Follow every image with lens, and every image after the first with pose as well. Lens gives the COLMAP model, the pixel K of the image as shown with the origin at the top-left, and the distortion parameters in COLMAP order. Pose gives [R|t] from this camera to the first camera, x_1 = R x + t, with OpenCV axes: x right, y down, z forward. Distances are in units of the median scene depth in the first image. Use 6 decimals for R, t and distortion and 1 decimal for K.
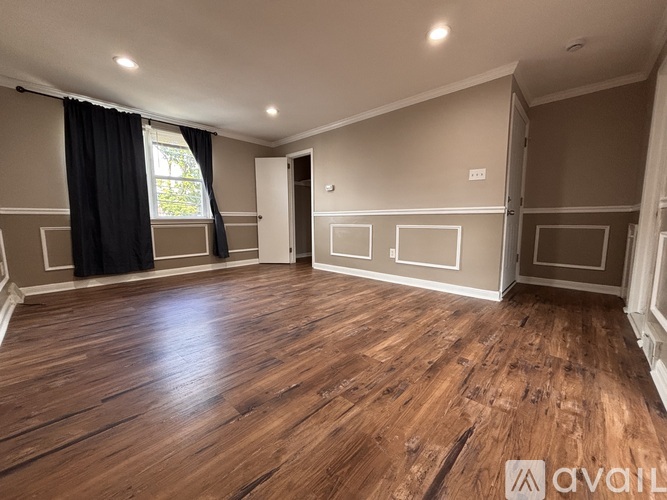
lens RADIAL K [[270.4, 0, 332.3], [0, 270.4, 250.9], [0, 0, 1]] dist [-0.001625, -0.000384]
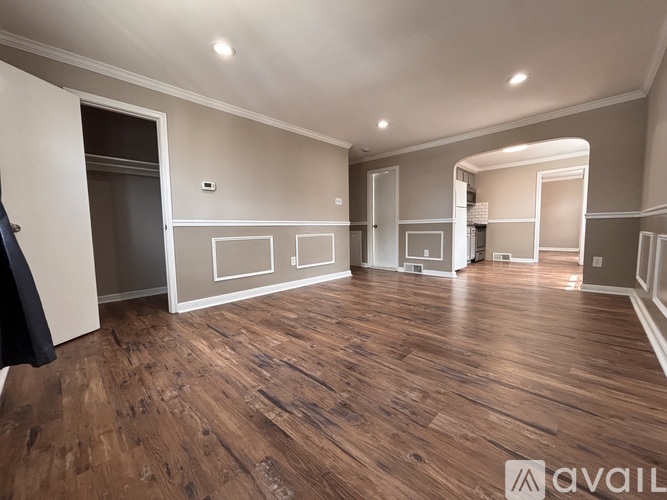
lens RADIAL K [[270.4, 0, 332.3], [0, 270.4, 250.9], [0, 0, 1]] dist [-0.001625, -0.000384]
pose [[0.020038, -0.079338, 0.996646, -1.003540], [0.133543, 0.988126, 0.075975, -0.110271], [-0.990840, 0.131573, 0.030396, 0.953057]]
